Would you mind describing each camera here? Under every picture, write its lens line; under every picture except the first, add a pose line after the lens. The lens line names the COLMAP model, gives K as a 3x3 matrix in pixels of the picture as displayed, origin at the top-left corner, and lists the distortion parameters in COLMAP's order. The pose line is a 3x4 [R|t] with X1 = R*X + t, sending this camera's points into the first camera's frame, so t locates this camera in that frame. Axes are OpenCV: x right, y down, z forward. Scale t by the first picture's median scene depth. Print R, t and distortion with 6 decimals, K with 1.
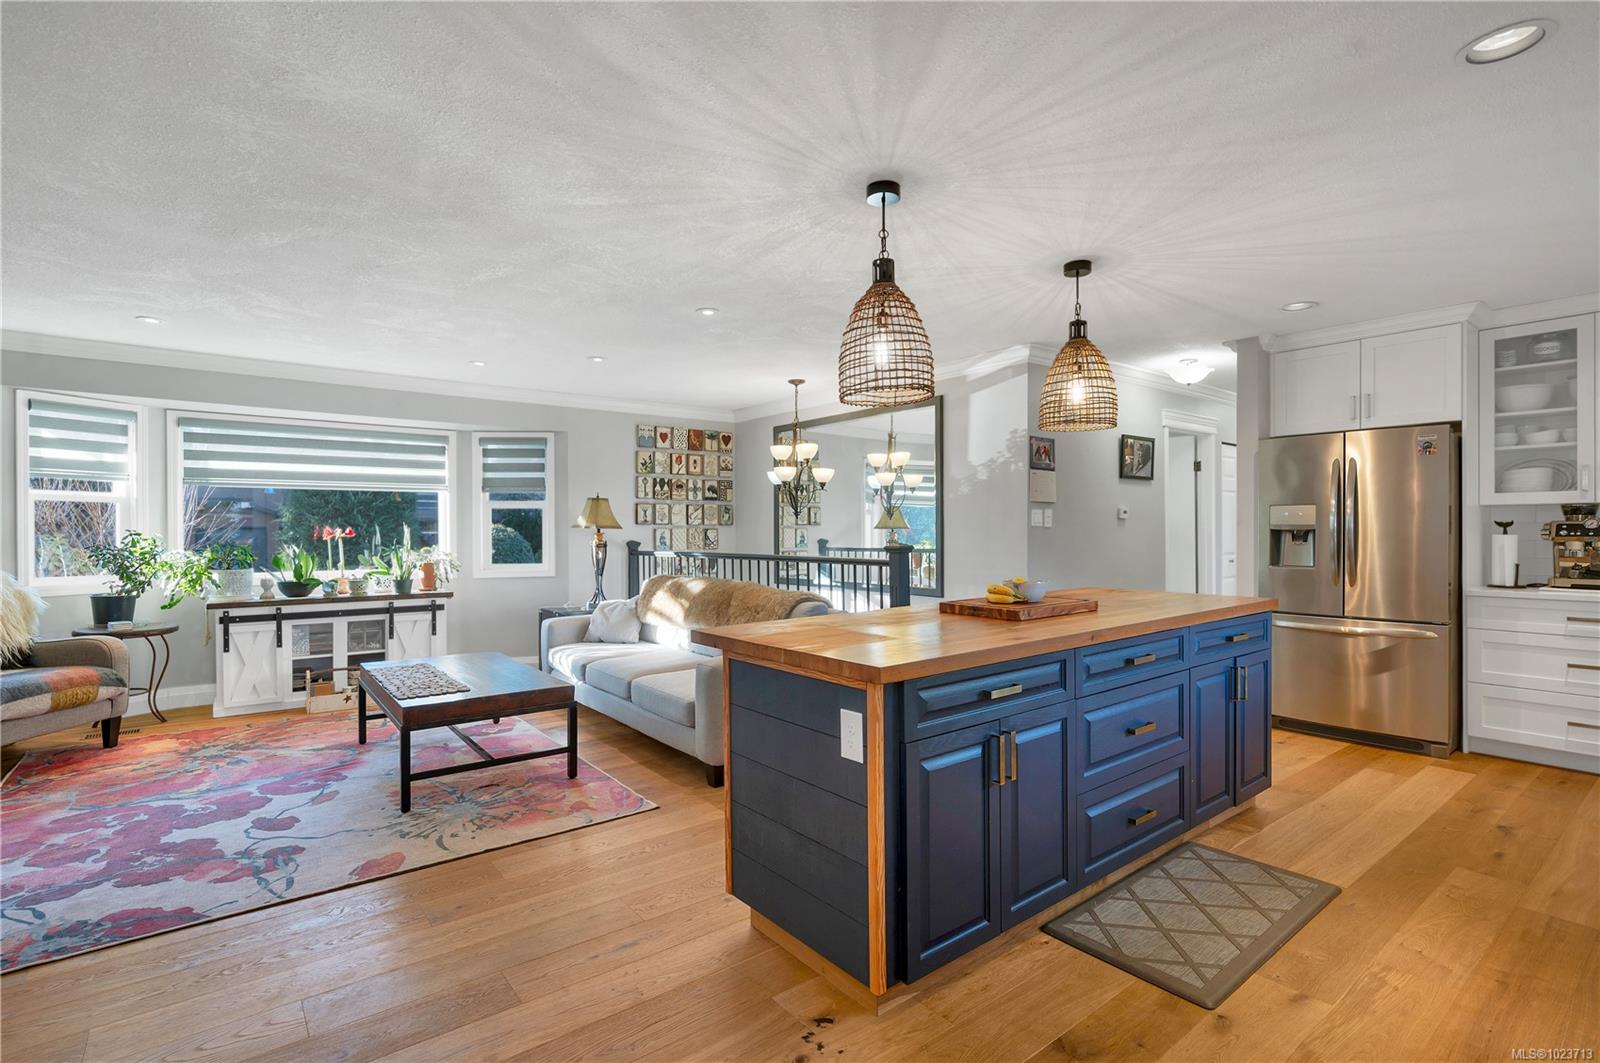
lens RADIAL K [[756.1, 0, 805.8], [0, 756.1, 533.8], [0, 0, 1]] dist [0.001155, -0.000562]
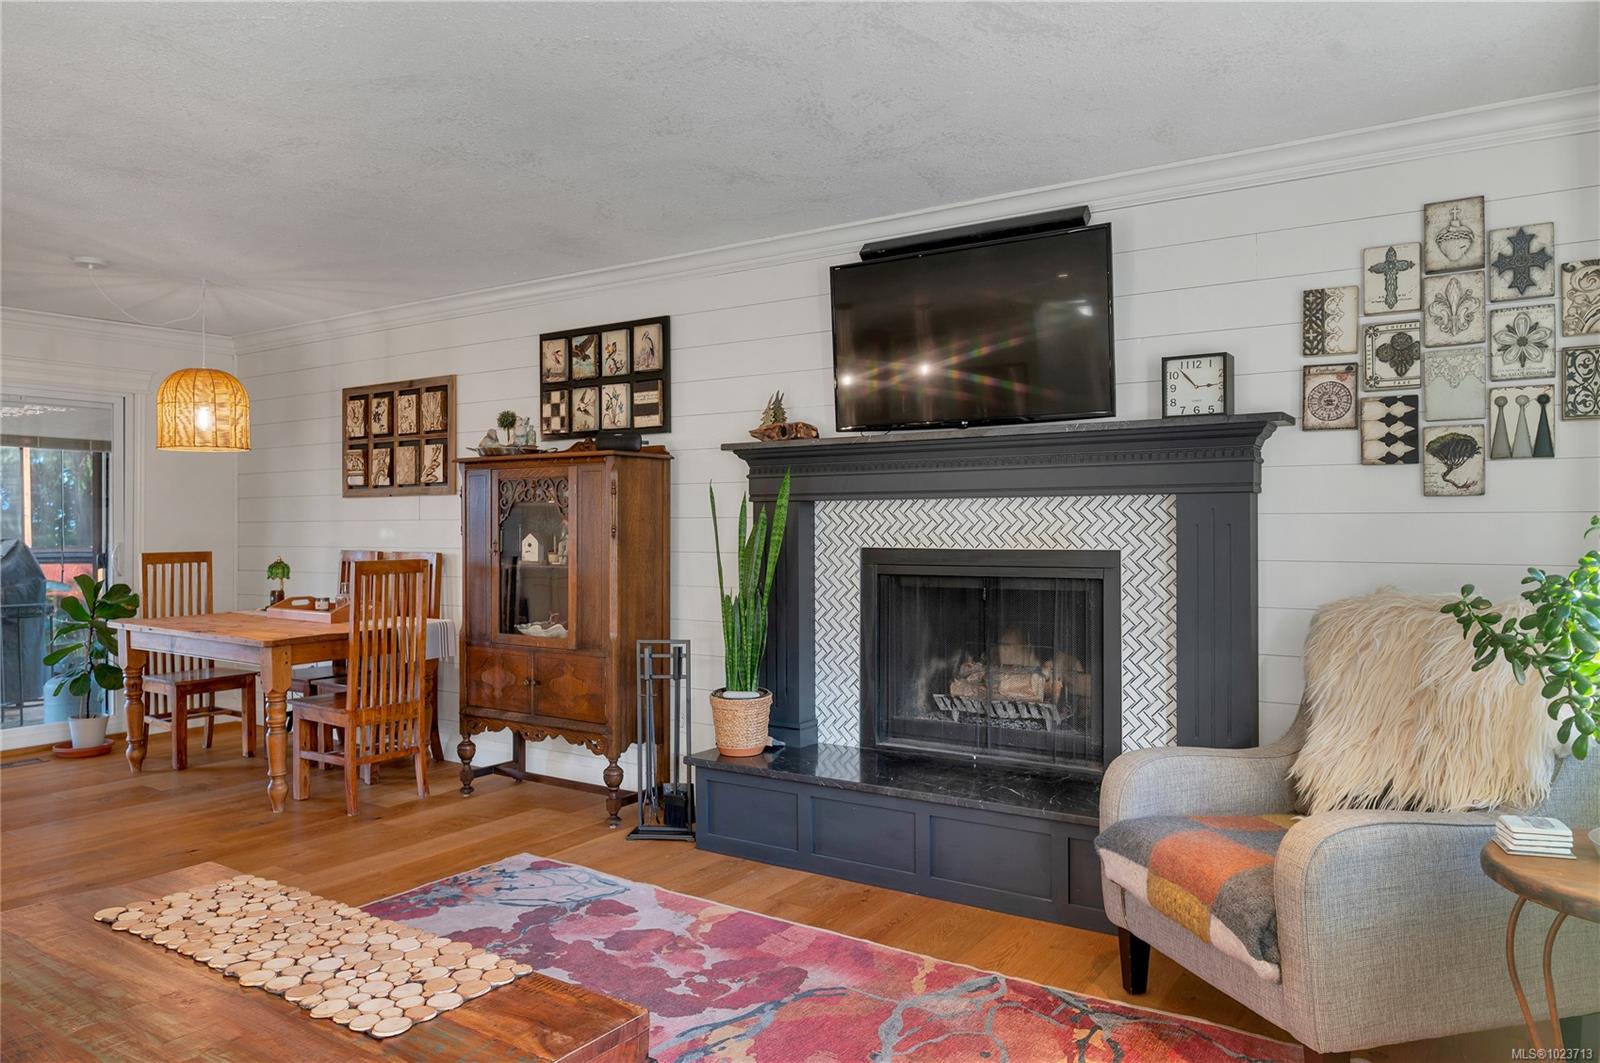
lens RADIAL K [[1084.1, 0, 802.5], [0, 1084.1, 525.5], [0, 0, 1]] dist [-0.003339, 0.000256]
pose [[-0.952188, 0.004866, -0.305473, -0.659822], [0.004392, 0.999988, 0.002237, -0.004439], [0.305480, 0.000789, -0.952198, 1.749734]]
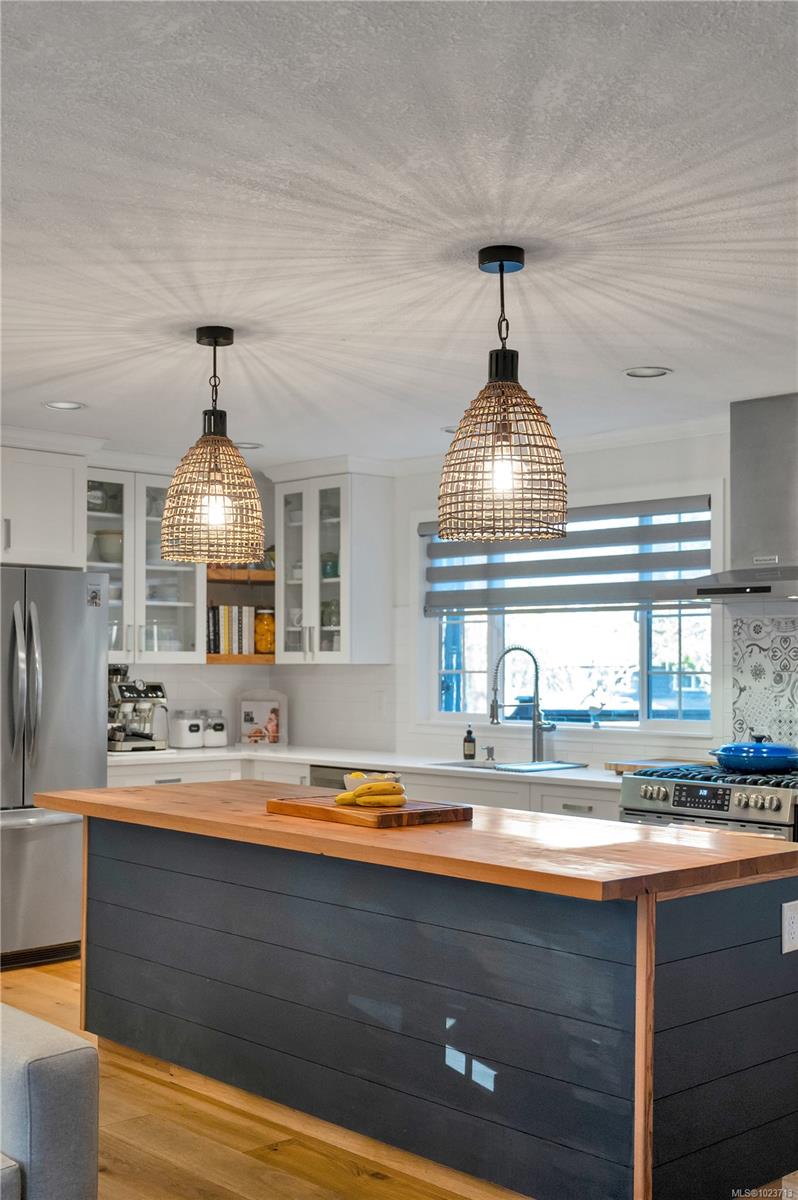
lens RADIAL K [[1431.7, 0, 400.4], [0, 1431.7, 662.1], [0, 0, 1]] dist [-0.011974, 0.000787]
pose [[-0.089852, 0.005585, 0.995939, -0.963687], [0.000425, 0.999984, -0.005569, -0.036829], [-0.995955, -0.000078, -0.089853, 0.922847]]
